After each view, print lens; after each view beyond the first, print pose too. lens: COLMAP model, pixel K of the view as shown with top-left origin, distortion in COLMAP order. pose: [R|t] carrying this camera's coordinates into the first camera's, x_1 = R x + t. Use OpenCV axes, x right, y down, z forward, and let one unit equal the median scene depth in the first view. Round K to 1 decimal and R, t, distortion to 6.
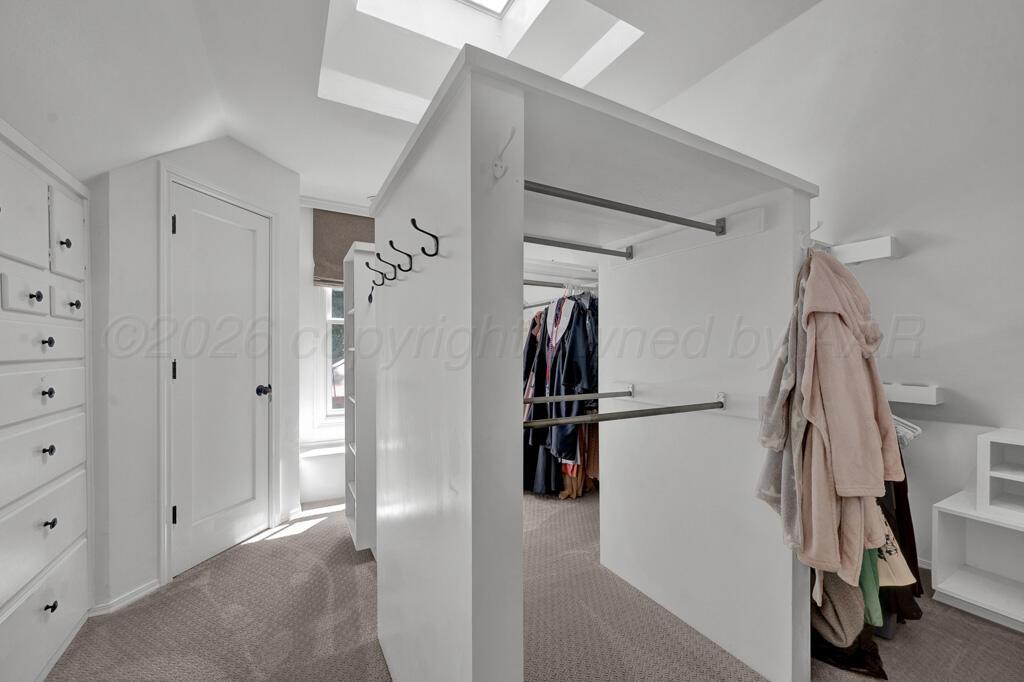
lens RADIAL K [[411.9, 0, 516.4], [0, 411.9, 345.6], [0, 0, 1]] dist [0.000026, 0.000000]
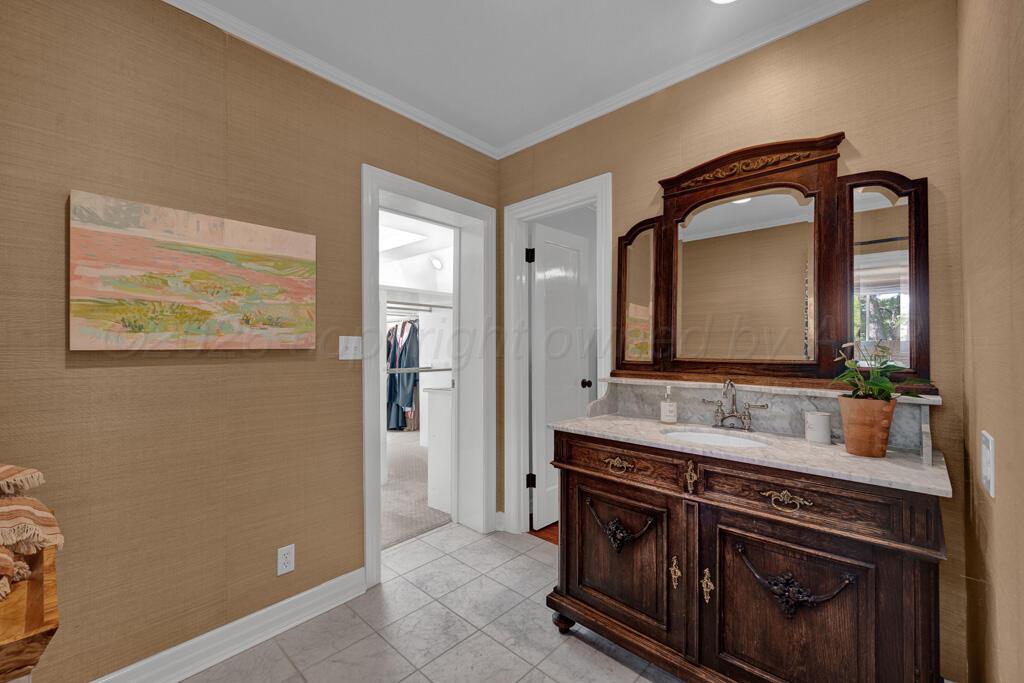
lens RADIAL K [[424.3, 0, 505.6], [0, 424.3, 345.5], [0, 0, 1]] dist [-0.000284, -0.000002]
pose [[0.949228, -0.000800, 0.314588, -0.063526], [0.003289, 0.999967, -0.007382, 0.008613], [-0.314572, 0.008042, 0.949200, -0.991991]]
